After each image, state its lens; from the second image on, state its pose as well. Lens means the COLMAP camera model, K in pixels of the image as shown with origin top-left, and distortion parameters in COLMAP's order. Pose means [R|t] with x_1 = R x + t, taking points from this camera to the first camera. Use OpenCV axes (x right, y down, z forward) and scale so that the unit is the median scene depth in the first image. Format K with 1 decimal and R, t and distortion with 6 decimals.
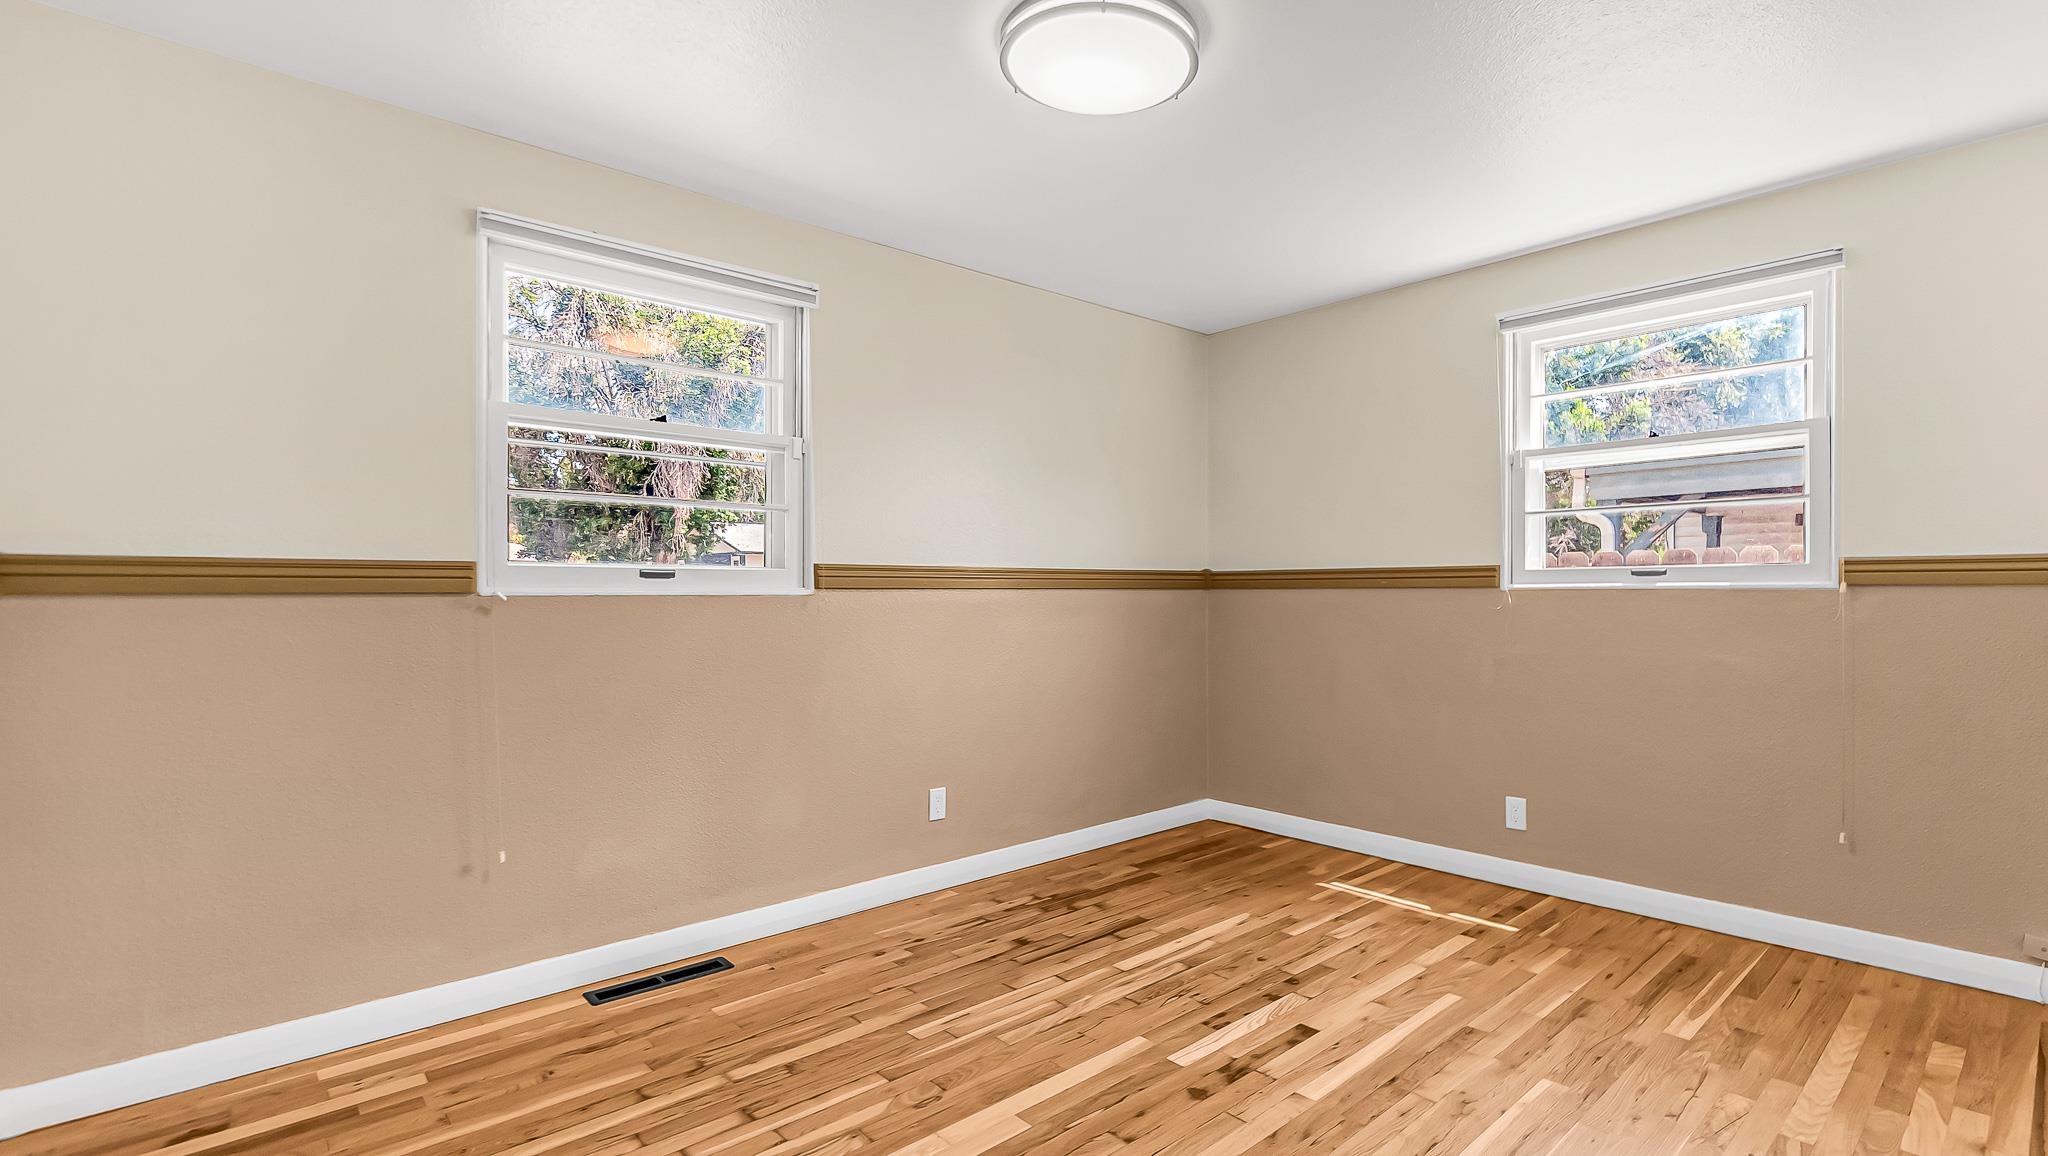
lens RADIAL K [[901.6, 0, 1028.1], [0, 901.6, 584.3], [0, 0, 1]] dist [-0.001212, -0.000035]
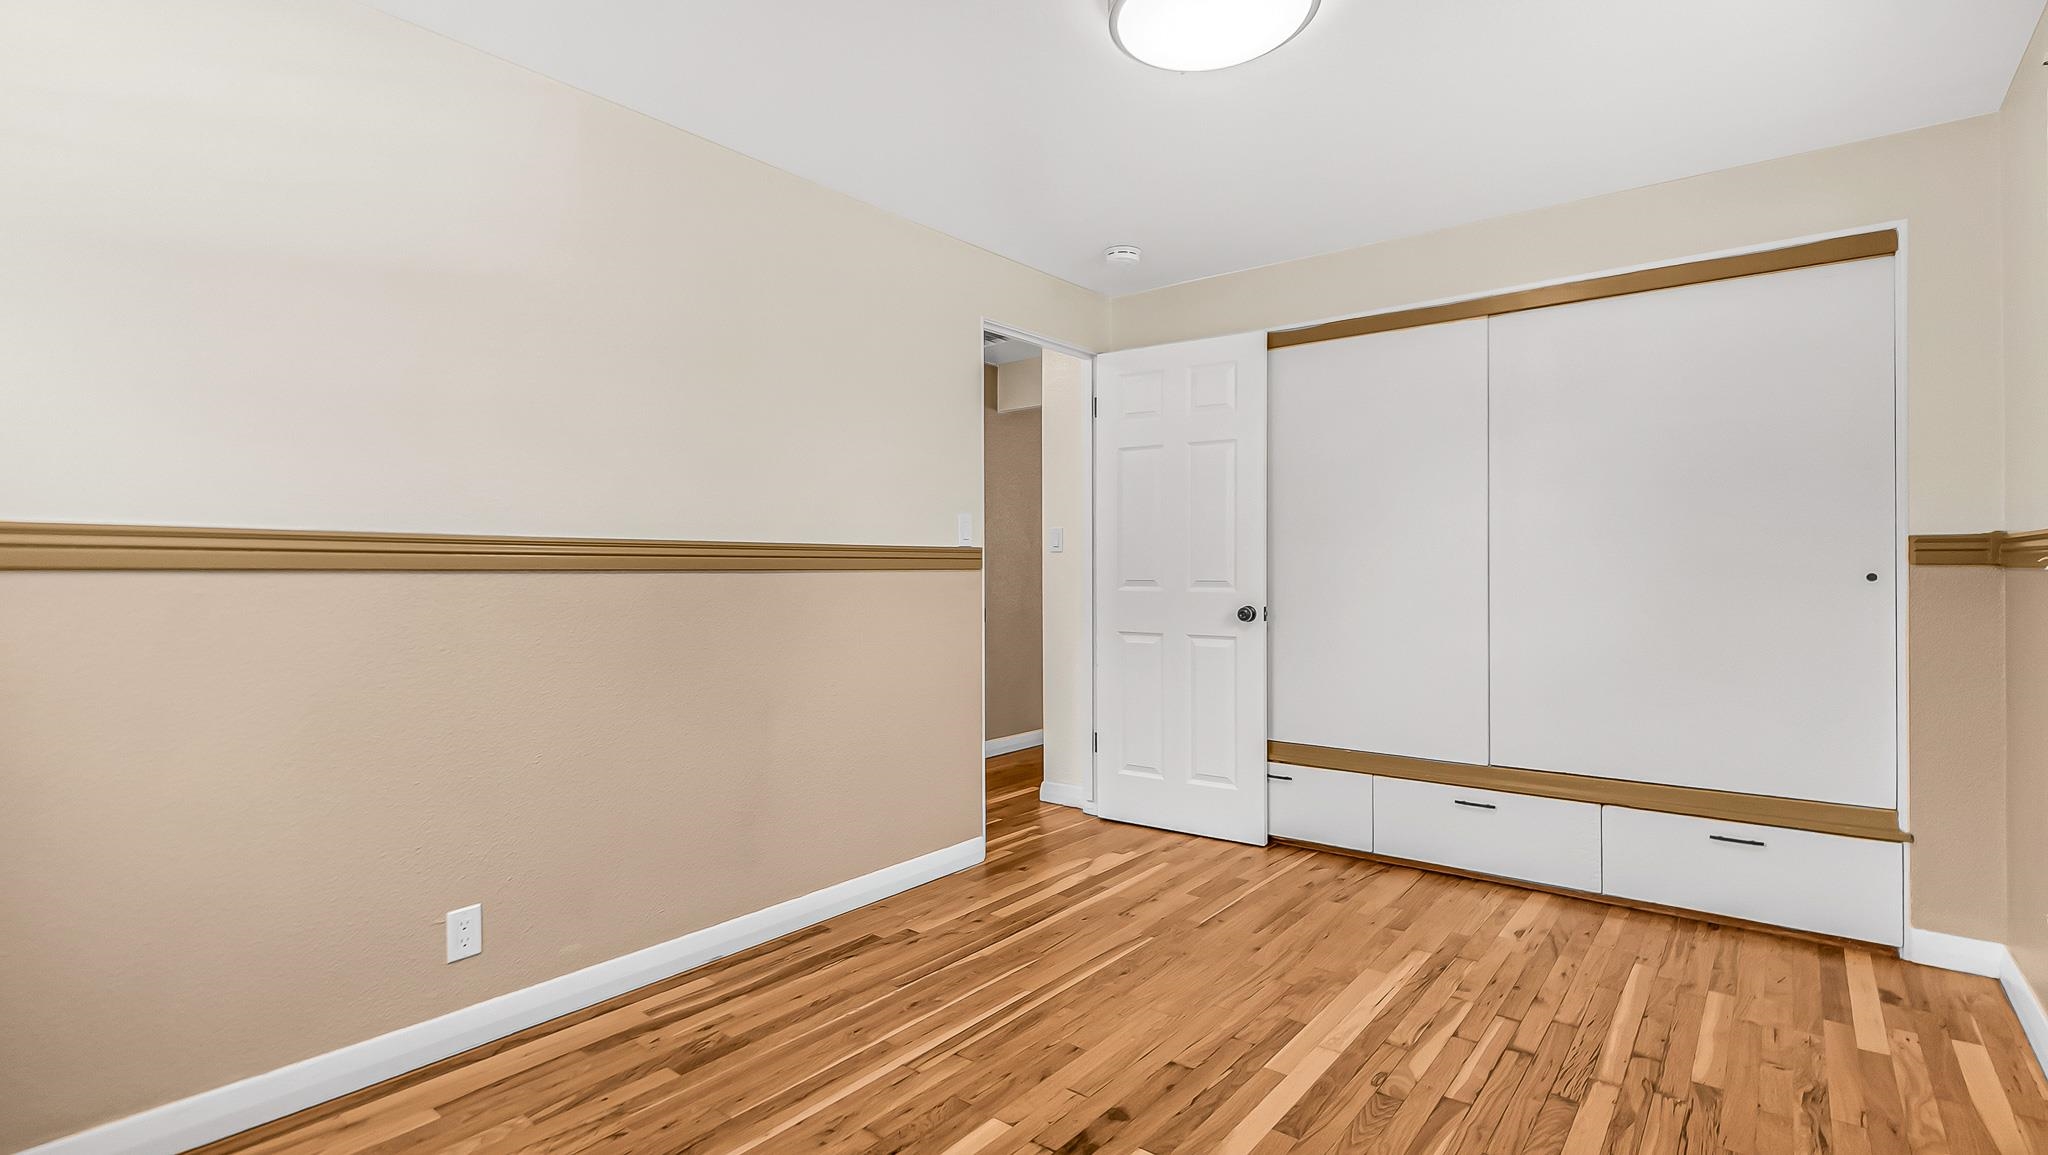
lens RADIAL K [[901.6, 0, 1021.1], [0, 901.6, 574.0], [0, 0, 1]] dist [-0.001212, -0.000035]
pose [[-0.984631, 0.007538, -0.174485, 0.434708], [0.007372, 0.999972, 0.001602, 0.014282], [0.174492, 0.000291, -0.984659, 1.860462]]
